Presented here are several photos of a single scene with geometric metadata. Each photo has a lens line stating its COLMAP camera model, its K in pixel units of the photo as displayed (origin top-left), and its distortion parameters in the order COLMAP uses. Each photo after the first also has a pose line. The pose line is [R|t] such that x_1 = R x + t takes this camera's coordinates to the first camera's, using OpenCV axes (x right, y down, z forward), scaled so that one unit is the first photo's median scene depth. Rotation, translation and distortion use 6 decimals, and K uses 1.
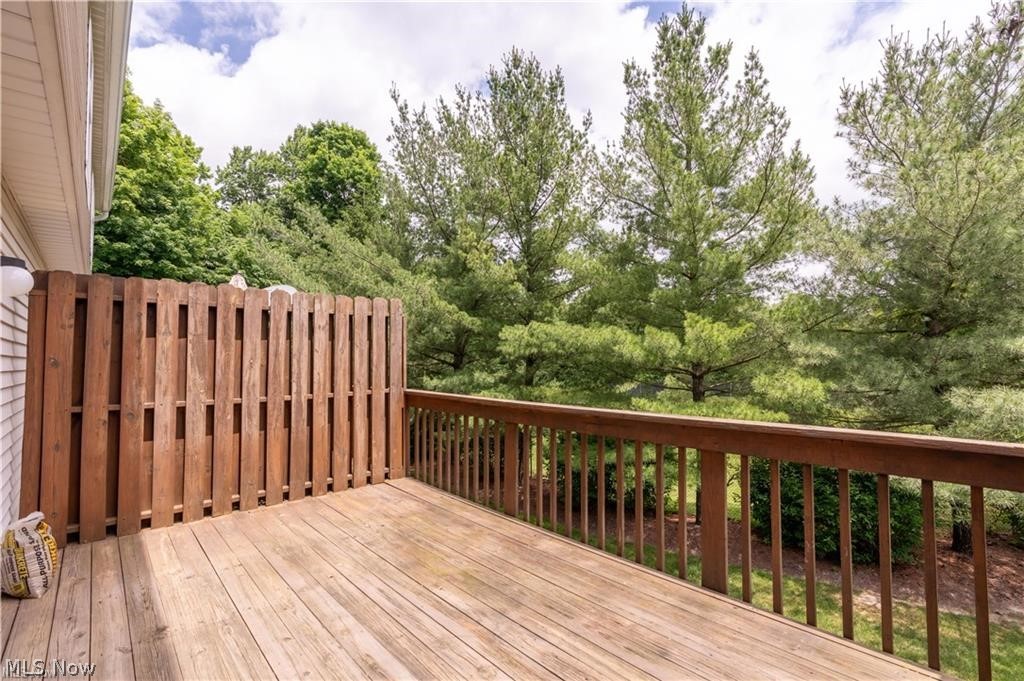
lens RADIAL K [[461.9, 0, 508.4], [0, 461.9, 344.9], [0, 0, 1]] dist [-0.017392, 0.005078]
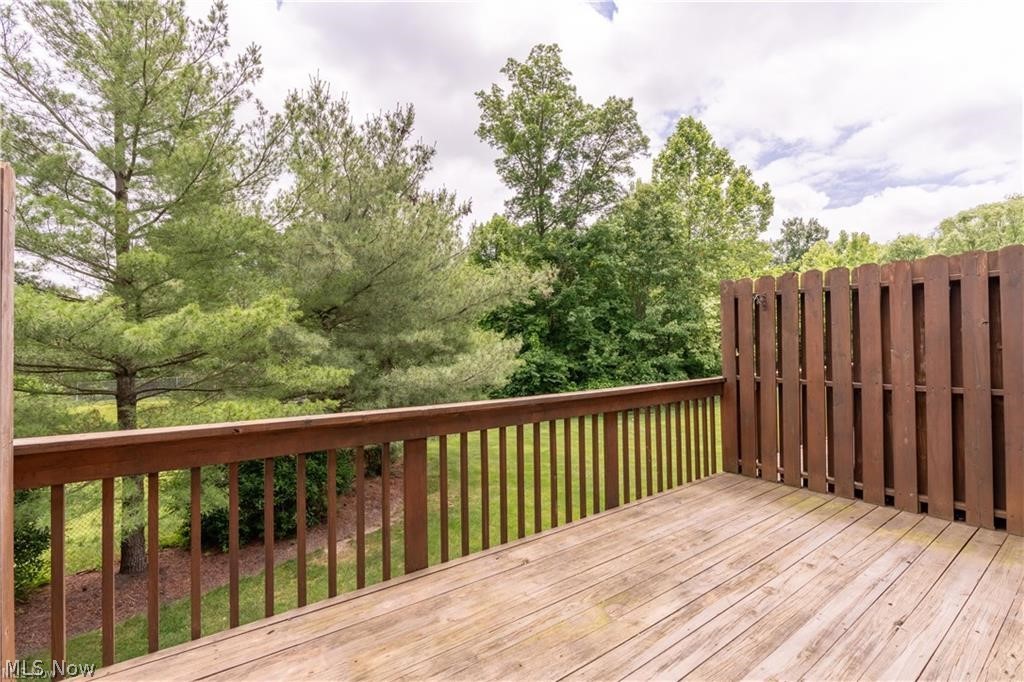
lens RADIAL K [[461.9, 0, 519.7], [0, 461.9, 335.8], [0, 0, 1]] dist [-0.017392, 0.005078]
pose [[0.094794, 0.019790, 0.995300, -1.038973], [-0.022353, 0.999593, -0.017746, 0.028525], [-0.995246, -0.020566, 0.095197, 1.177374]]
